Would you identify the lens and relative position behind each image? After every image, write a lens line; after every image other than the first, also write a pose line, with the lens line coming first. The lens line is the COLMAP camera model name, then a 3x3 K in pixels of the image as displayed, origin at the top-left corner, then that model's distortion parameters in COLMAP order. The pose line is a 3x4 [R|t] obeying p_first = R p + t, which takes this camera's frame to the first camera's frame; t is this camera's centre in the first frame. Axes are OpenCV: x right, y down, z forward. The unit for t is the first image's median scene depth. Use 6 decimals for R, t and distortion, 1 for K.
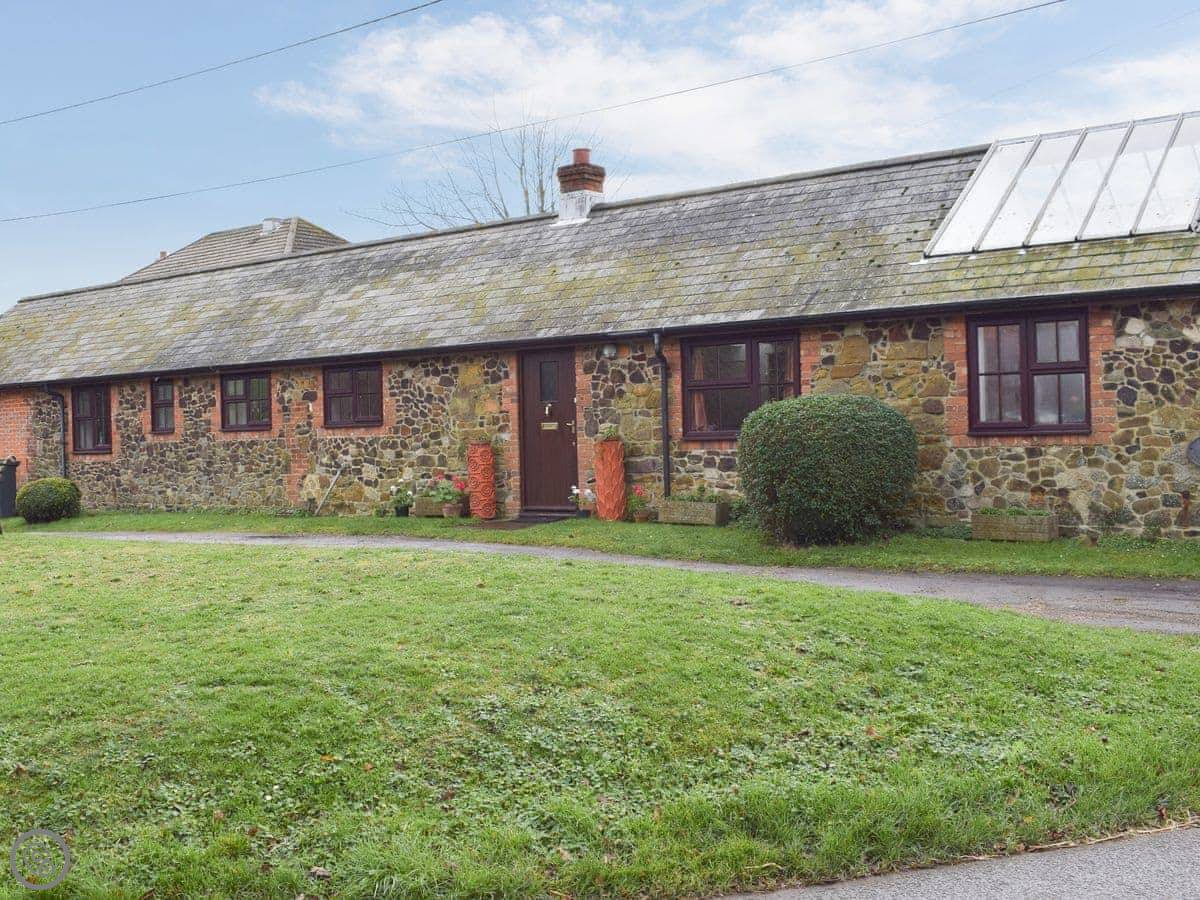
lens RADIAL K [[1247.1, 0, 588.3], [0, 1247.1, 437.9], [0, 0, 1]] dist [-0.066338, 0.000000]
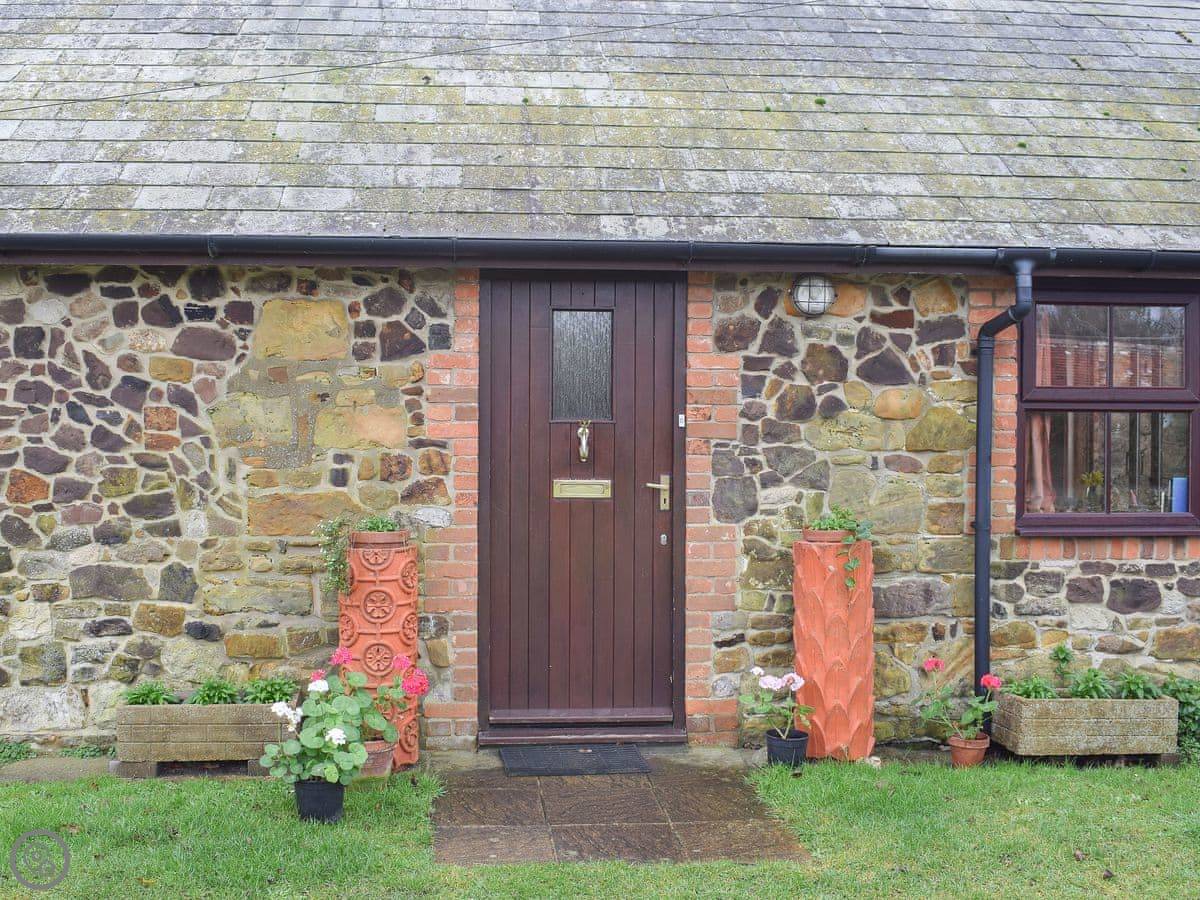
lens RADIAL K [[1341.2, 0, 596.8], [0, 1341.2, 419.3], [0, 0, 1]] dist [-0.075217, 0.000000]
pose [[0.766048, 0.025264, 0.642286, -0.267655], [-0.022812, 0.999666, -0.012115, -0.023991], [-0.642378, -0.005371, 0.766369, 0.677966]]
